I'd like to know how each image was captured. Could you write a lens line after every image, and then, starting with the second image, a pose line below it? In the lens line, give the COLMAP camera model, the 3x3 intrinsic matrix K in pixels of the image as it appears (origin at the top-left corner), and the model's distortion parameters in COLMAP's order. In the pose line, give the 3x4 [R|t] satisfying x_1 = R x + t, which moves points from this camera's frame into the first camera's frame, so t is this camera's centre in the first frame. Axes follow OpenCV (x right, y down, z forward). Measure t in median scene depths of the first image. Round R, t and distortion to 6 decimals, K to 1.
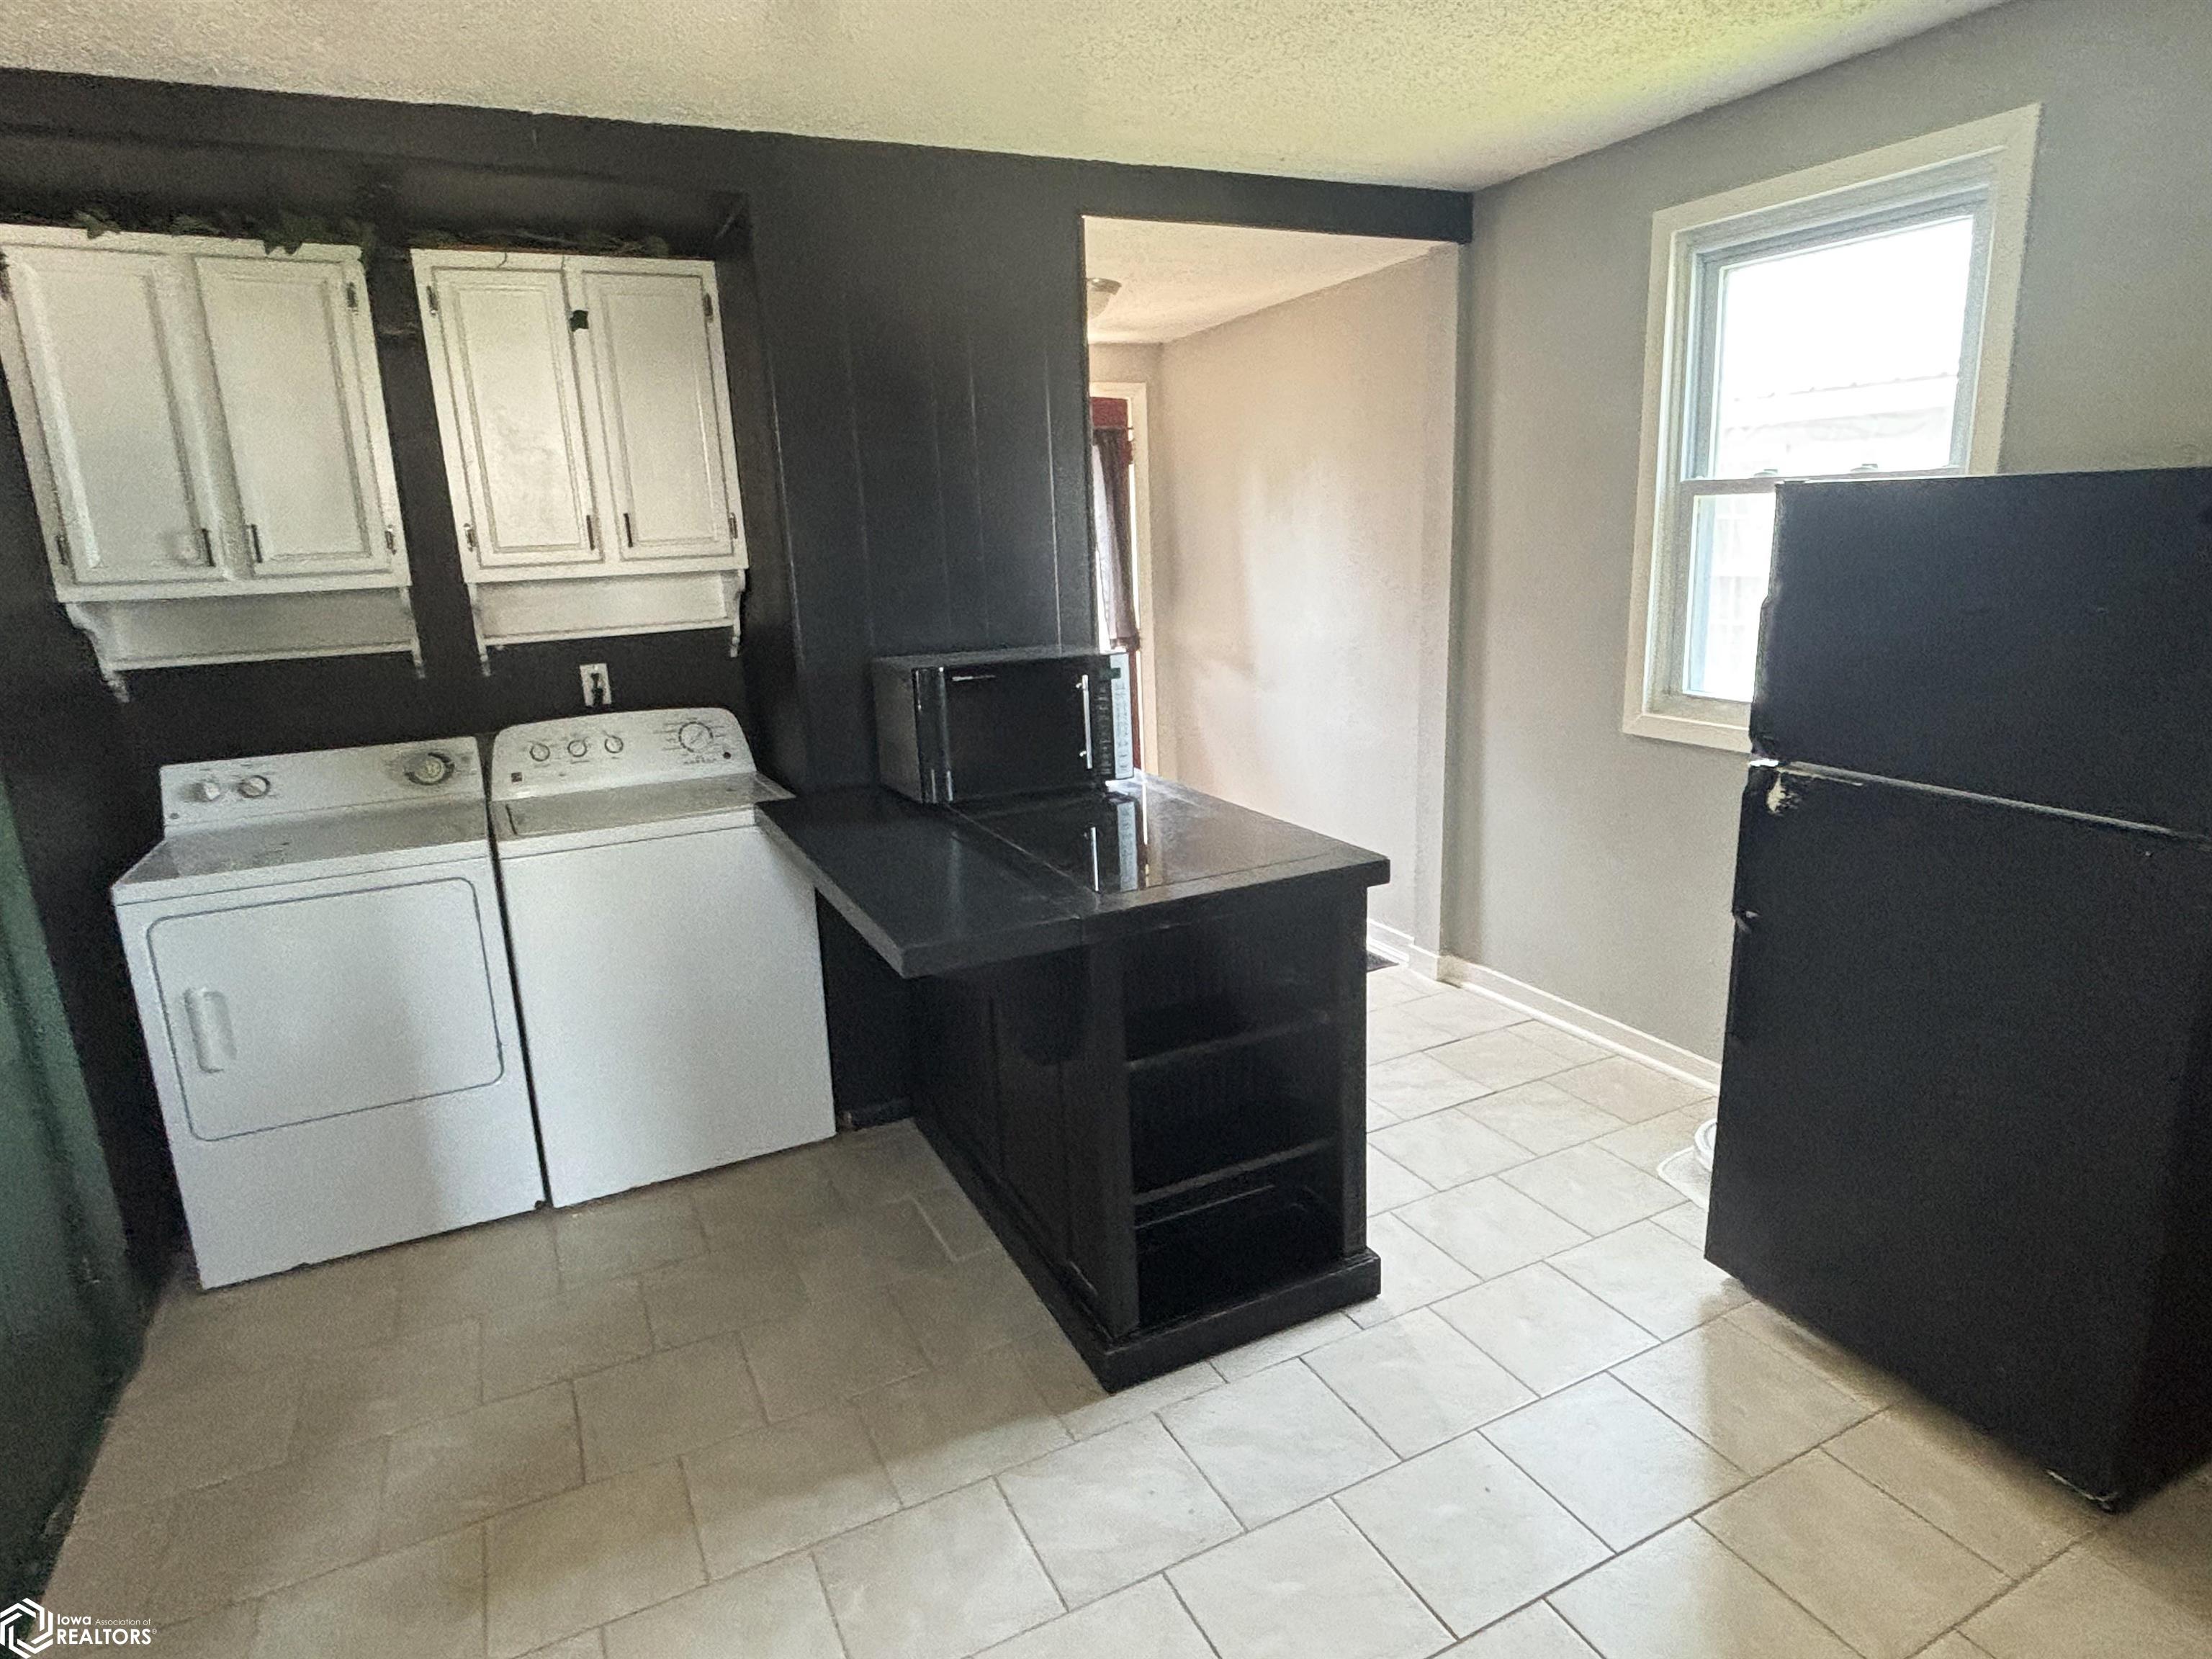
lens RADIAL K [[1242.6, 0, 1122.5], [0, 1242.6, 815.7], [0, 0, 1]] dist [0.019598, -0.006357]
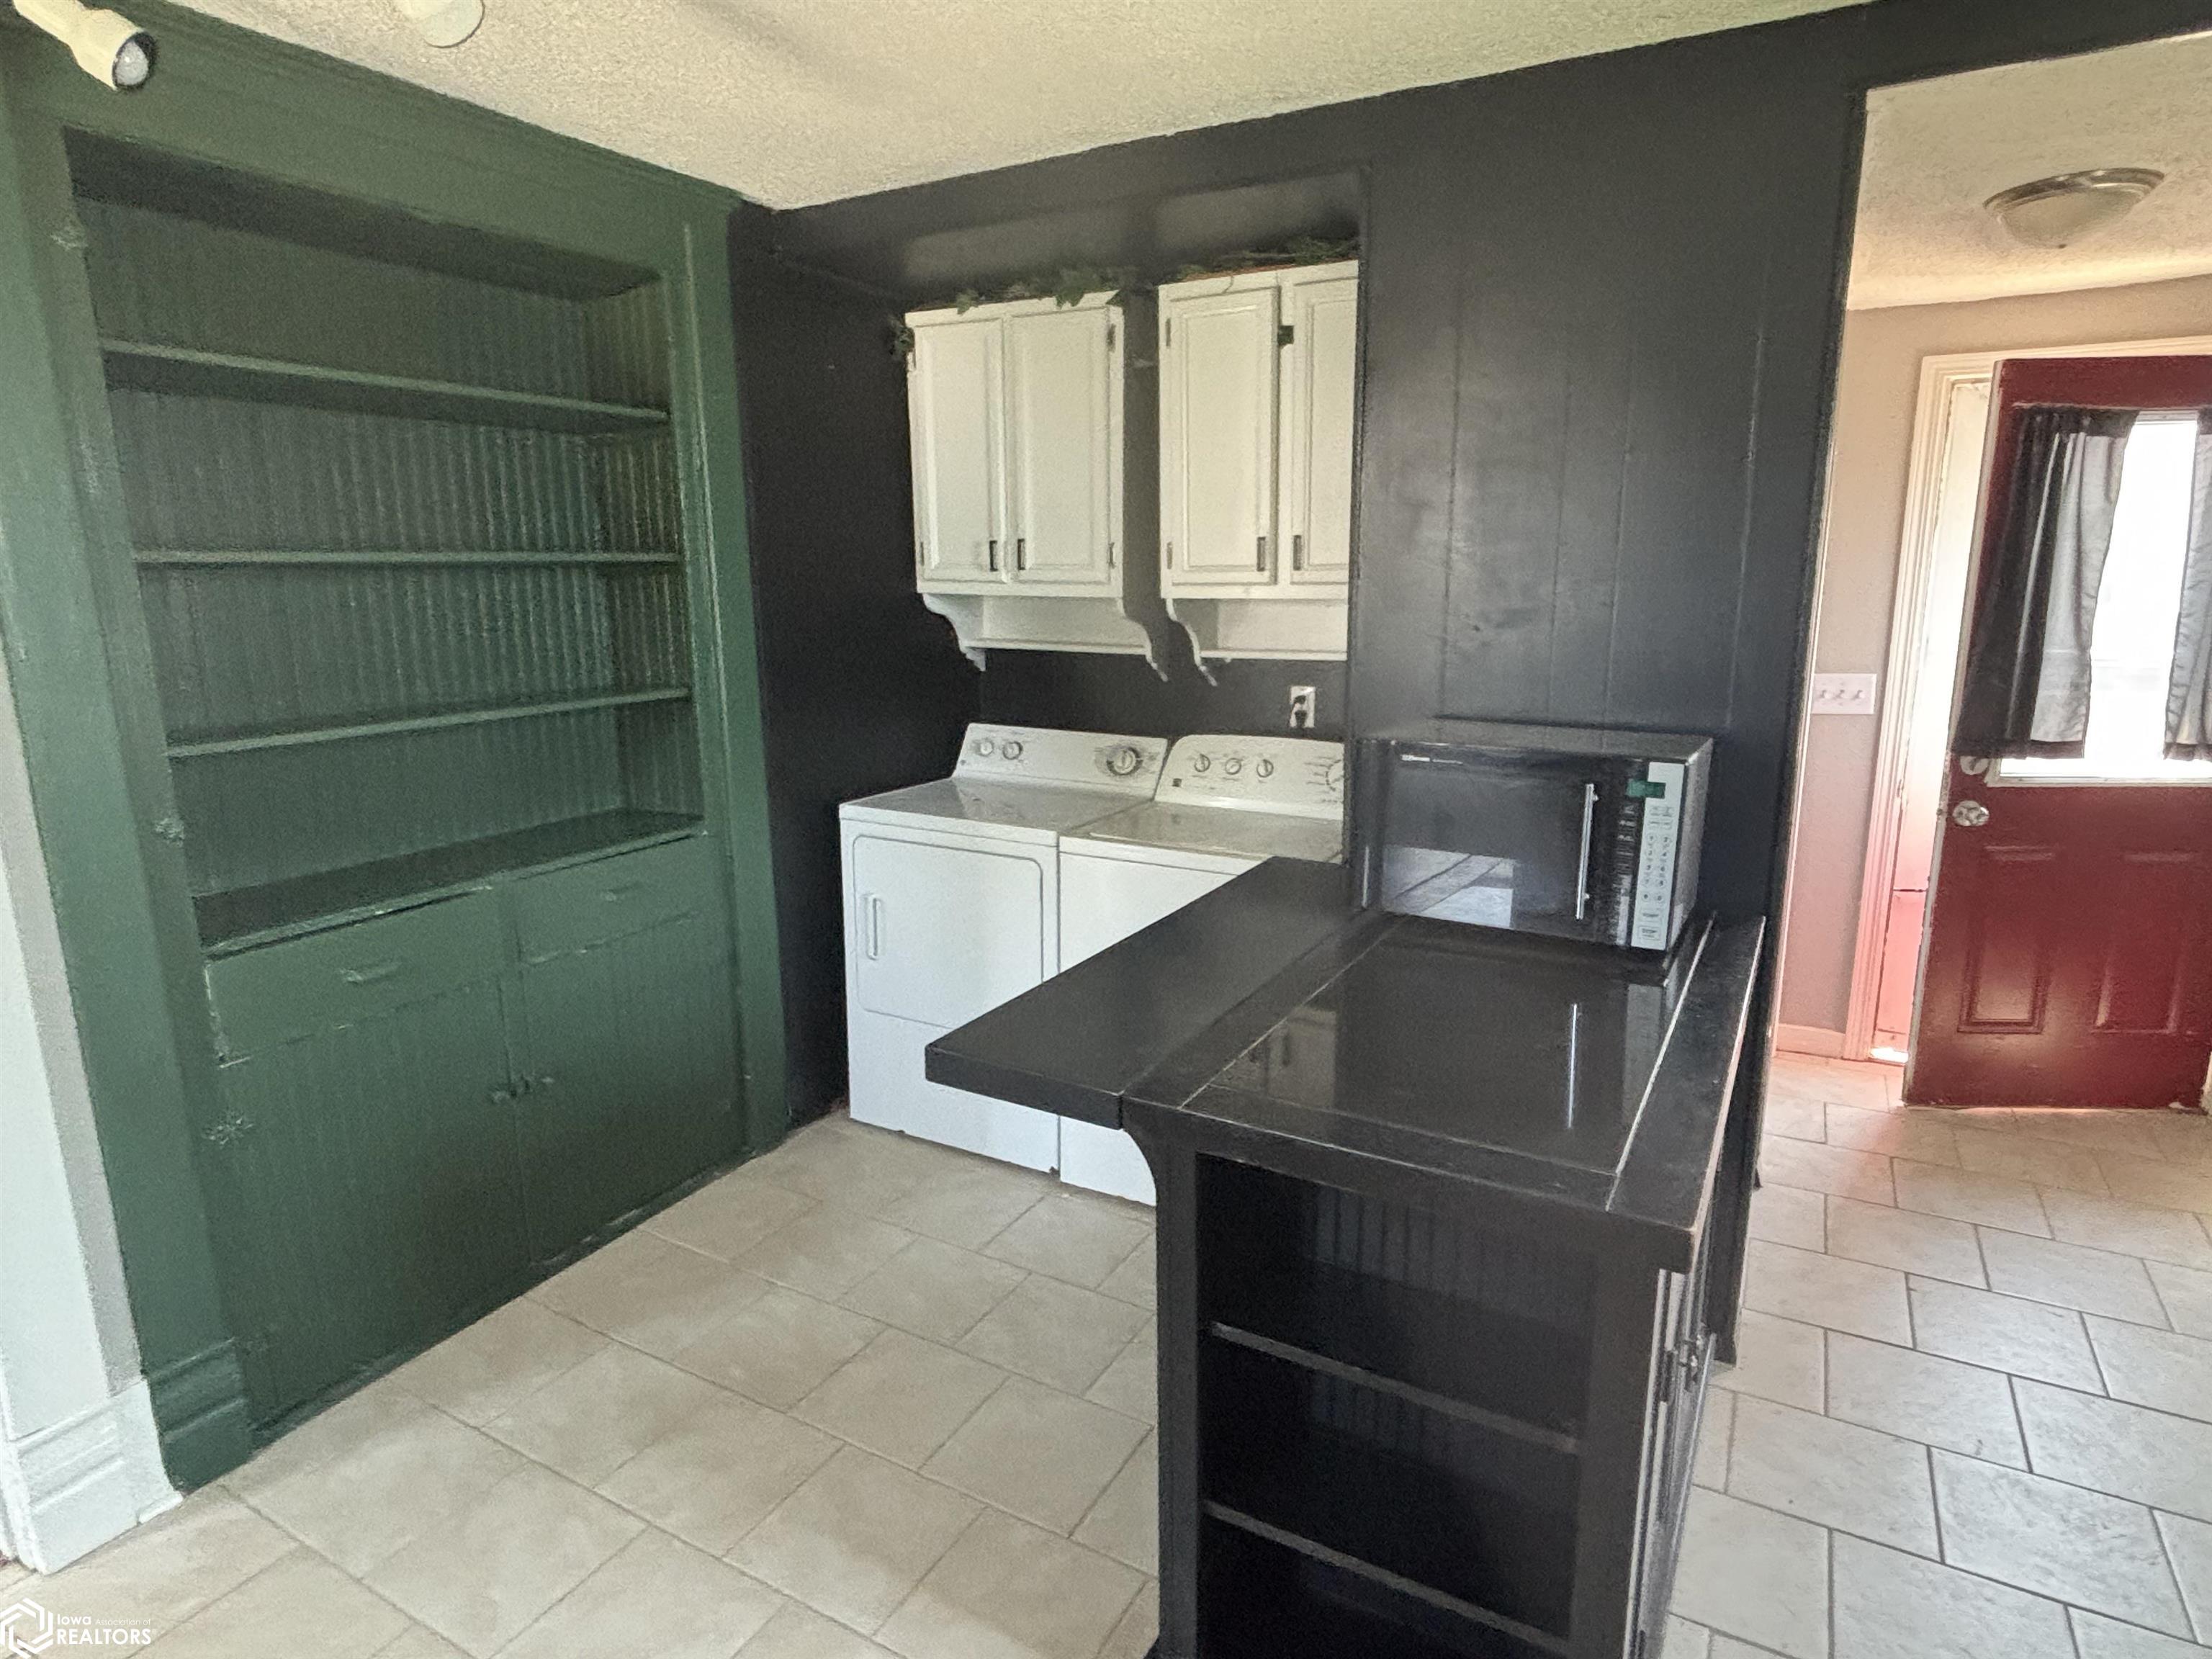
lens RADIAL K [[1242.6, 0, 1120.5], [0, 1242.6, 834.2], [0, 0, 1]] dist [0.019598, -0.006357]
pose [[0.574000, 0.215193, -0.790073, 0.355798], [-0.212532, 0.970938, 0.110047, -0.103000], [0.790793, 0.104748, 0.603054, 0.366965]]
